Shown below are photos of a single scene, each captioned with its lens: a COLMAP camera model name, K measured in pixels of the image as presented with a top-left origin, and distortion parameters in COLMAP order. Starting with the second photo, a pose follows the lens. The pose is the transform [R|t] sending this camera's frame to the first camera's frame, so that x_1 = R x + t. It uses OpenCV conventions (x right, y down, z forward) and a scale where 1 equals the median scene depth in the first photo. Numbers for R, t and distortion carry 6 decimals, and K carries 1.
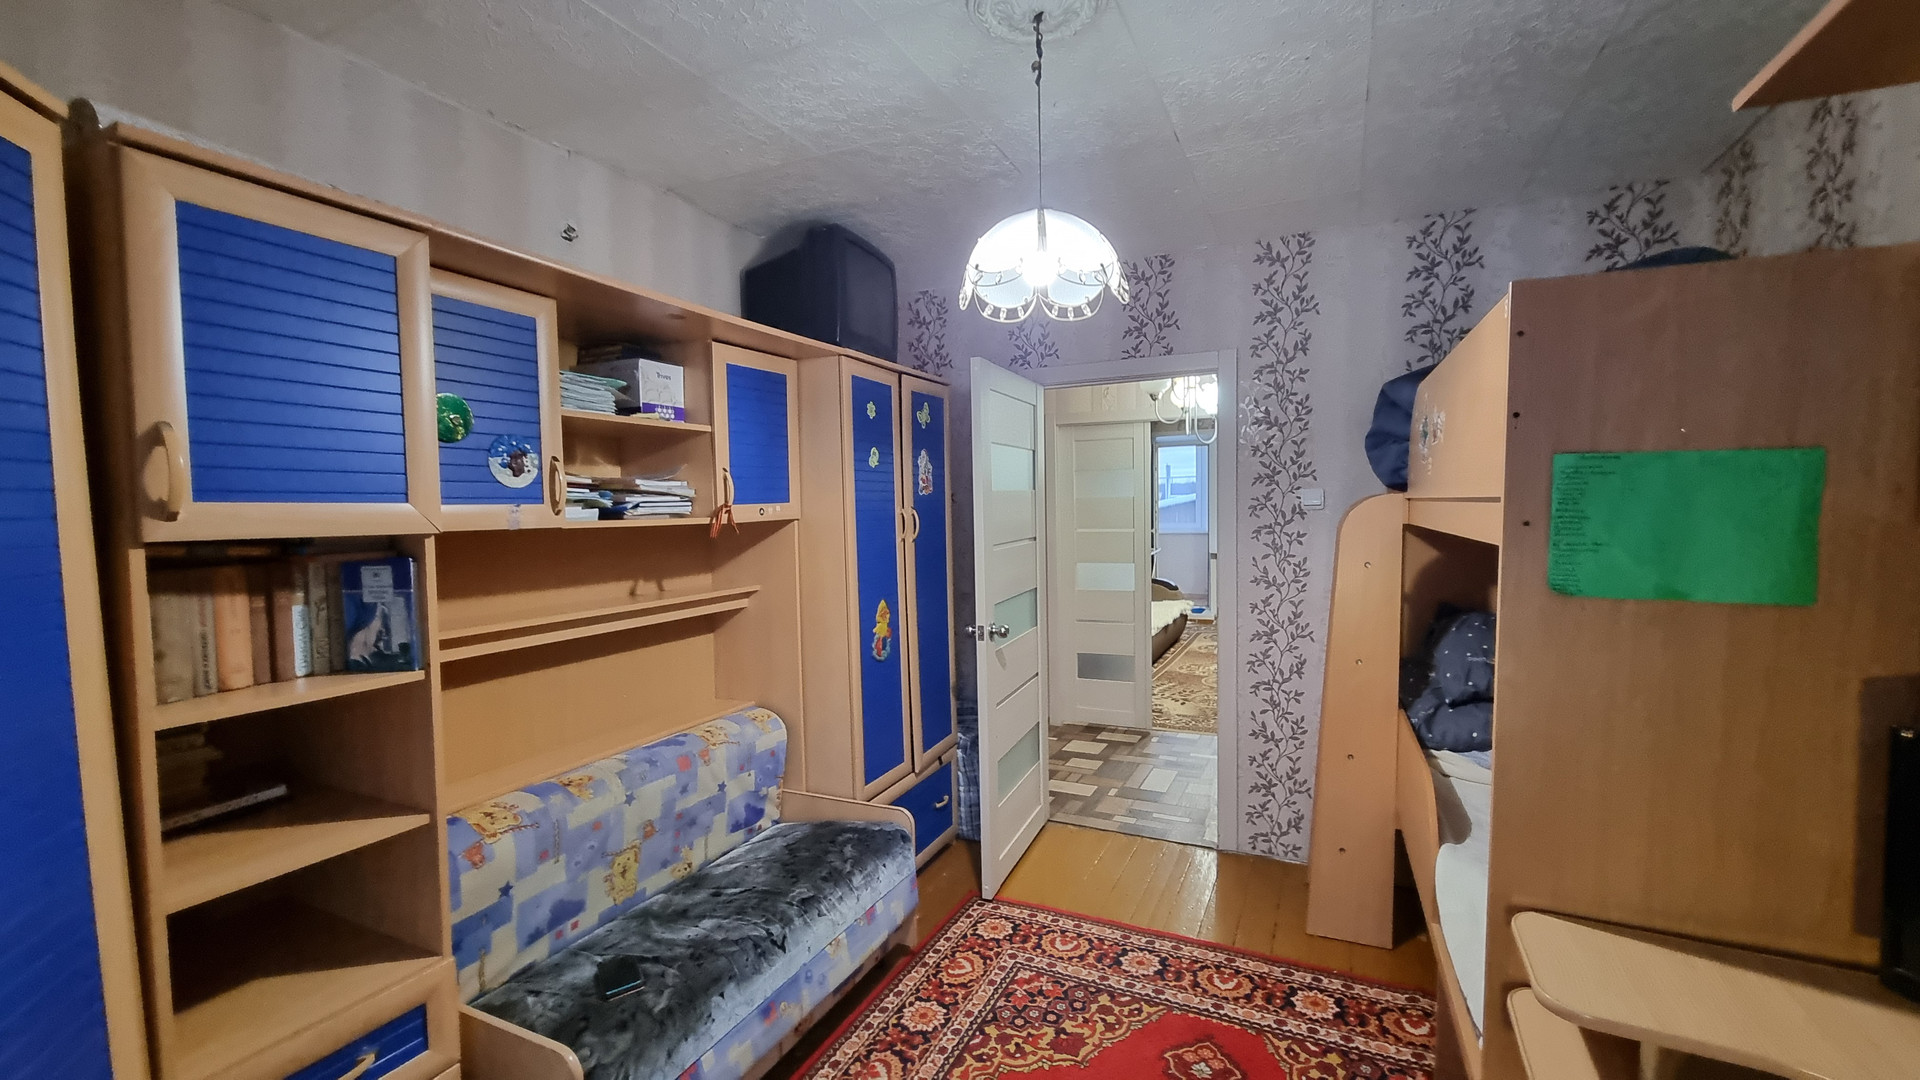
lens RADIAL K [[779.7, 0, 972.7], [0, 779.7, 553.2], [0, 0, 1]] dist [0.003912, -0.000646]
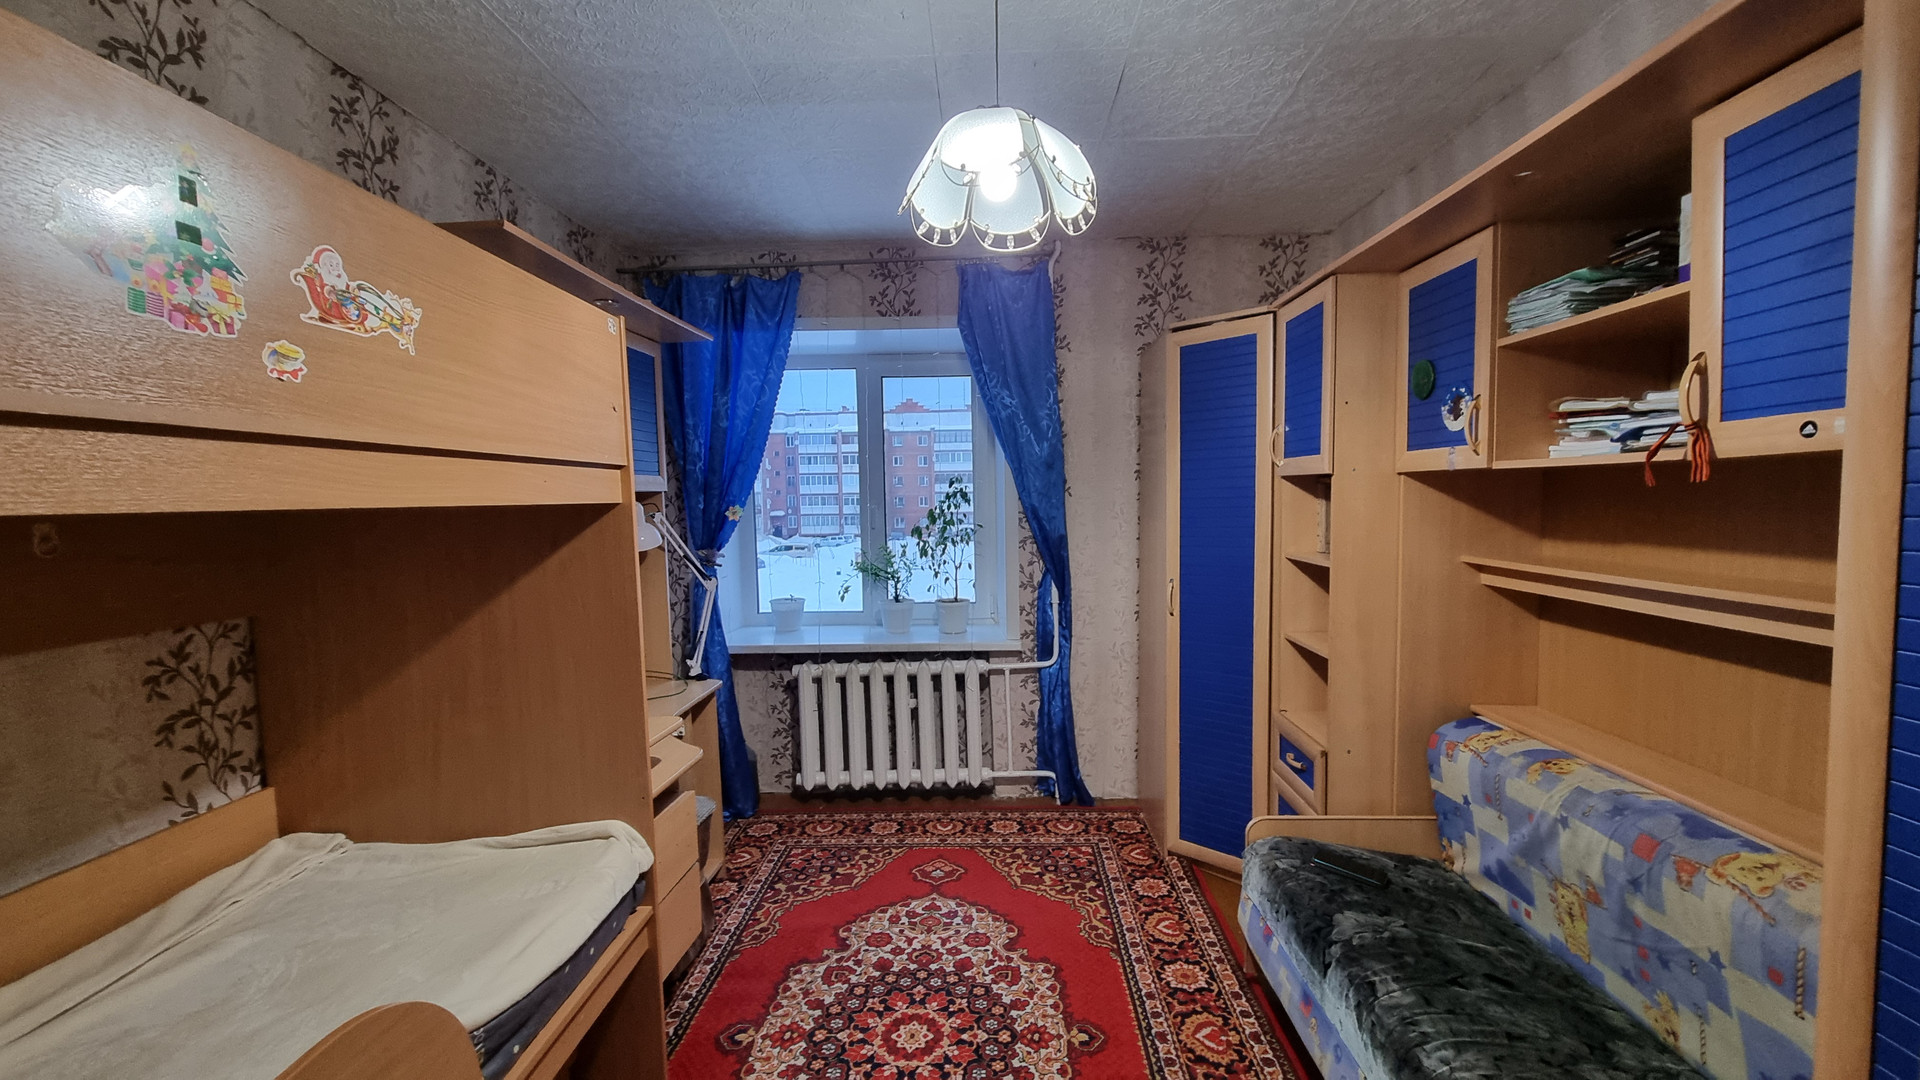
lens RADIAL K [[779.7, 0, 965.7], [0, 779.7, 548.9], [0, 0, 1]] dist [0.003912, -0.000646]
pose [[-0.920198, 0.060027, -0.386825, 0.368803], [0.010832, 0.991699, 0.128123, -0.054241], [0.391304, 0.113708, -0.913209, 1.386372]]
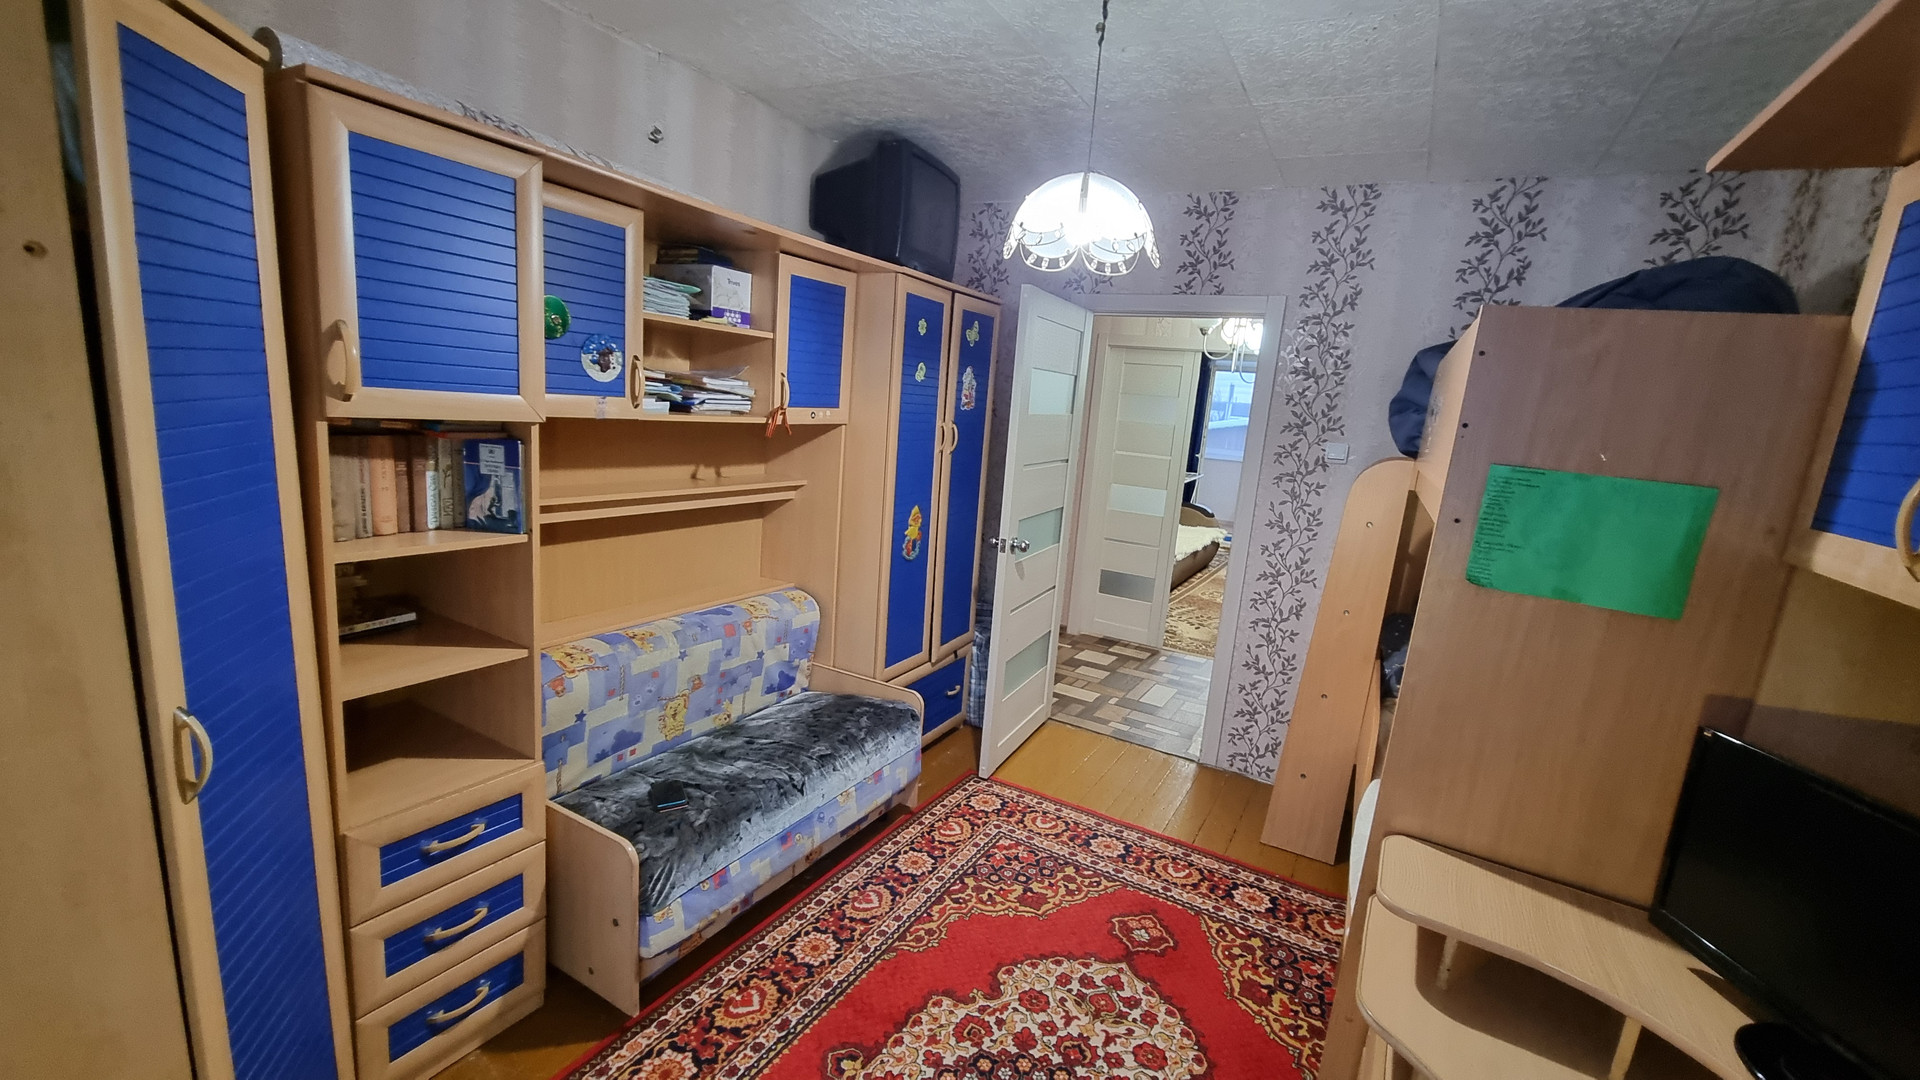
lens RADIAL K [[779.7, 0, 972.0], [0, 779.7, 554.7], [0, 0, 1]] dist [0.003912, -0.000646]
pose [[0.992264, 0.112778, -0.051906, 0.033148], [-0.104843, 0.985121, 0.136178, -0.037341], [0.066491, -0.129682, 0.989324, -0.104673]]
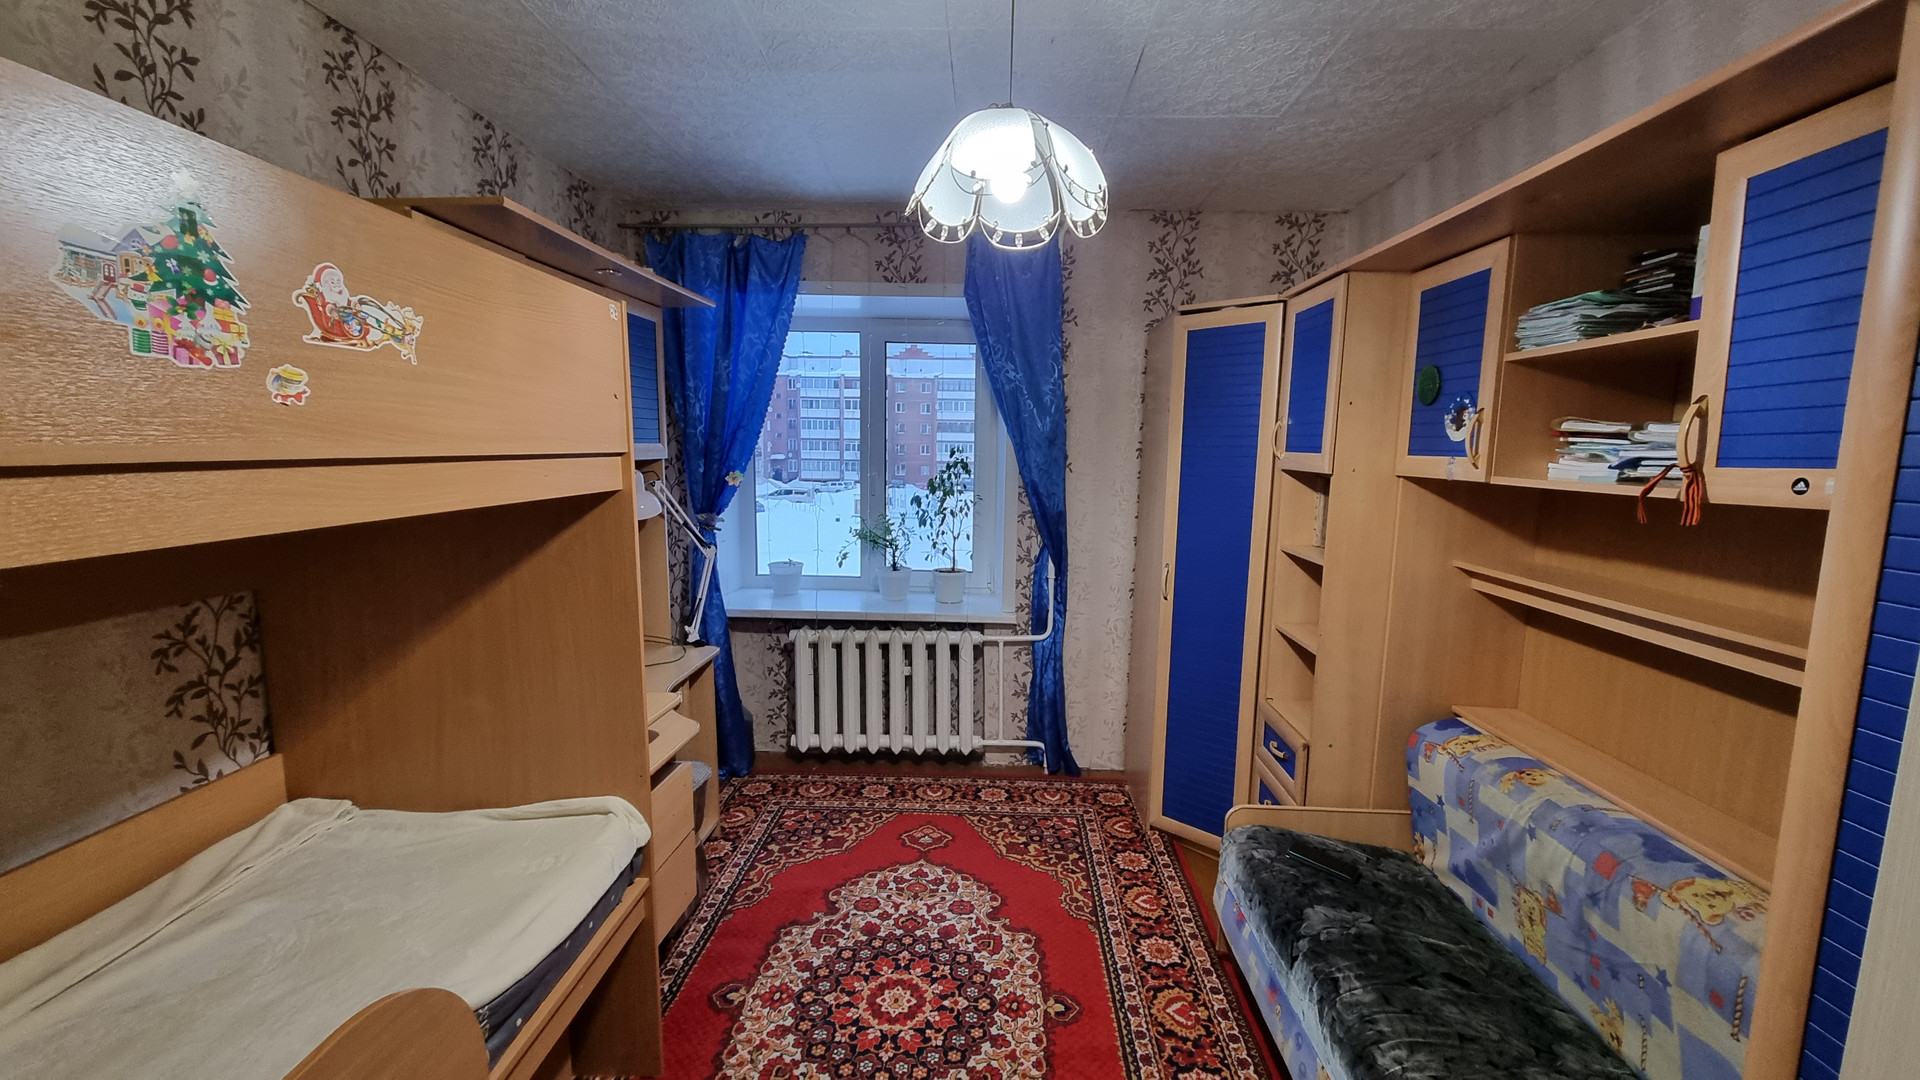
lens RADIAL K [[779.7, 0, 965.7], [0, 779.7, 548.5], [0, 0, 1]] dist [0.003912, -0.000646]
pose [[-0.921771, 0.052513, -0.384163, 0.366959], [-0.023865, 0.981224, 0.191390, -0.102970], [0.387001, 0.185586, -0.903210, 1.386698]]
